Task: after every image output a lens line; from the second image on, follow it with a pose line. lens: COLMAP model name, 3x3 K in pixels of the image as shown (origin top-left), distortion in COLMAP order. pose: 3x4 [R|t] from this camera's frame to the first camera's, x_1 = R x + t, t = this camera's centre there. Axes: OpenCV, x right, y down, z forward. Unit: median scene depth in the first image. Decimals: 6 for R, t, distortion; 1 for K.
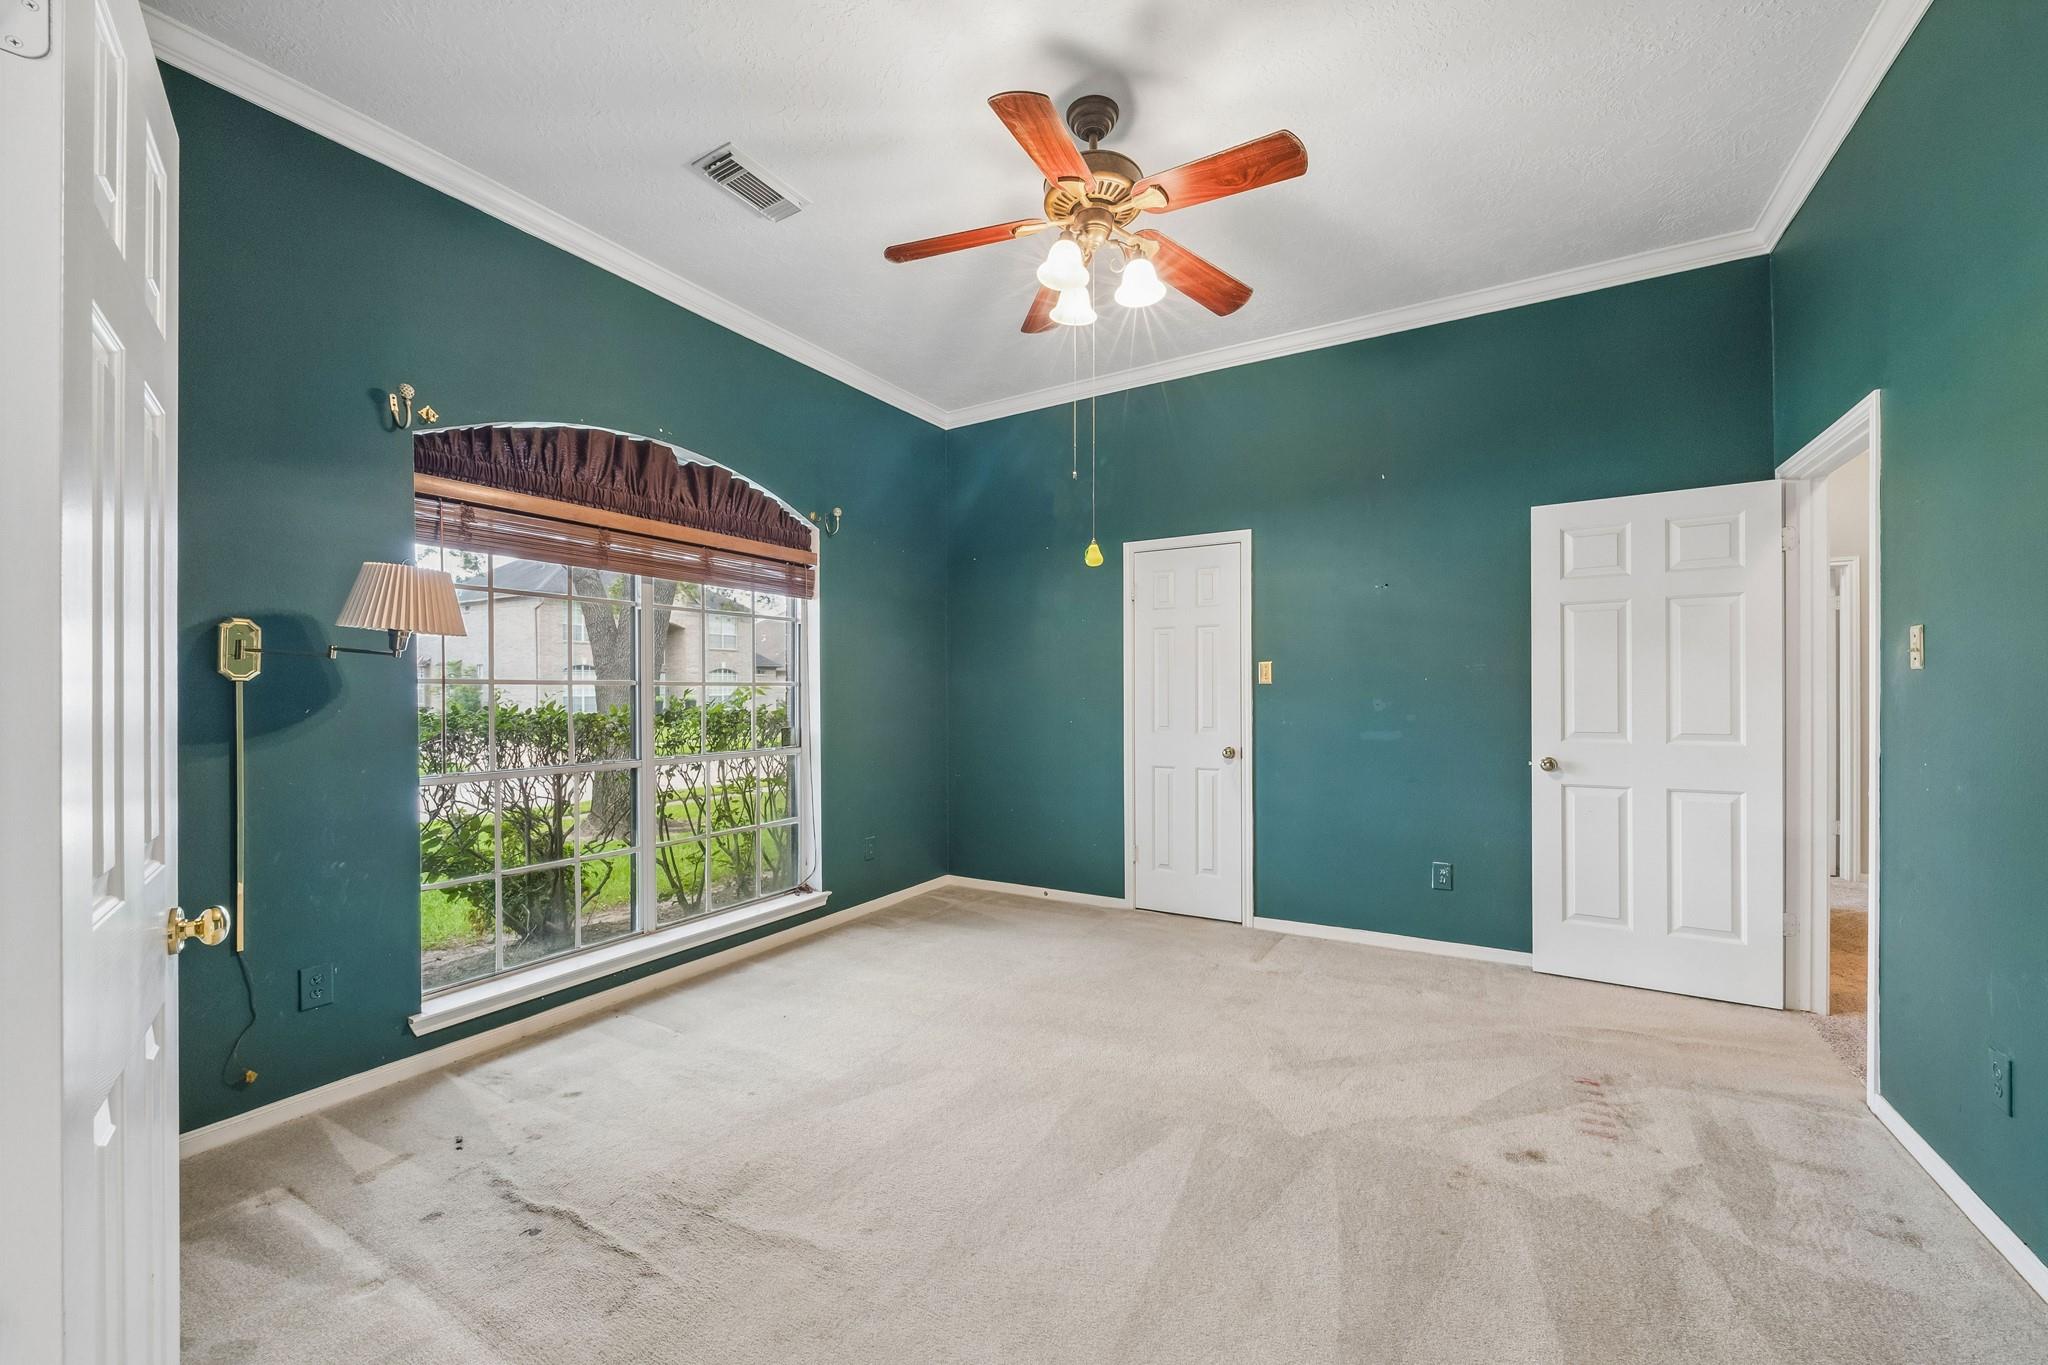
lens RADIAL K [[783.3, 0, 1044.8], [0, 783.3, 692.0], [0, 0, 1]] dist [-0.001833, -0.000776]
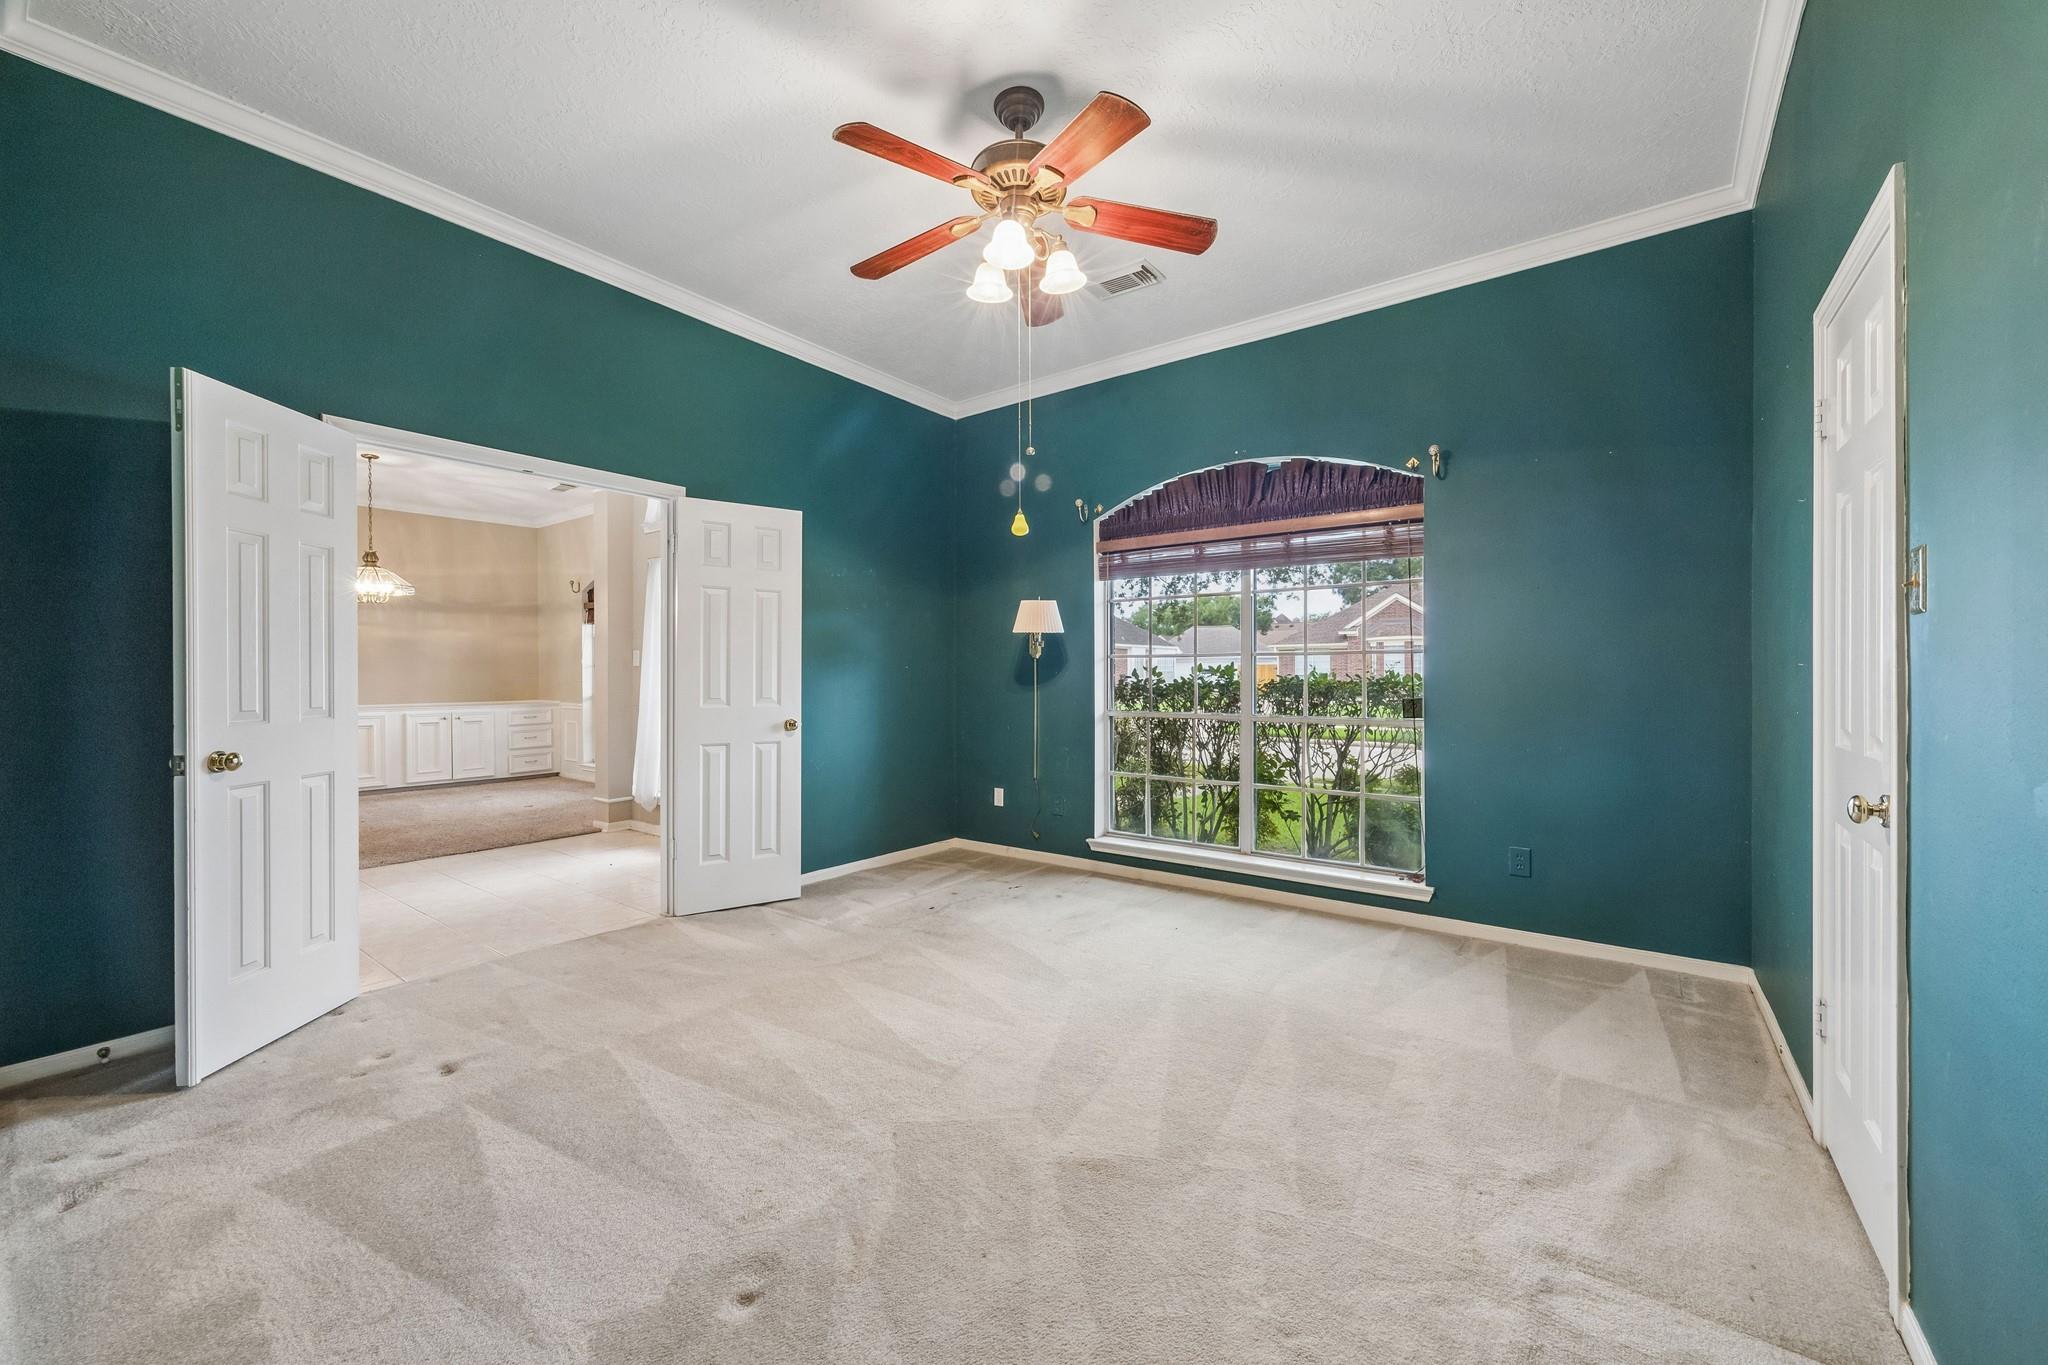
lens RADIAL K [[783.3, 0, 1042.6], [0, 783.3, 682.7], [0, 0, 1]] dist [-0.001833, -0.000776]
pose [[-0.122438, 0.005688, -0.992460, 0.807957], [0.003744, 0.999979, 0.005270, 0.025998], [0.992469, -0.003070, -0.122457, 0.857929]]
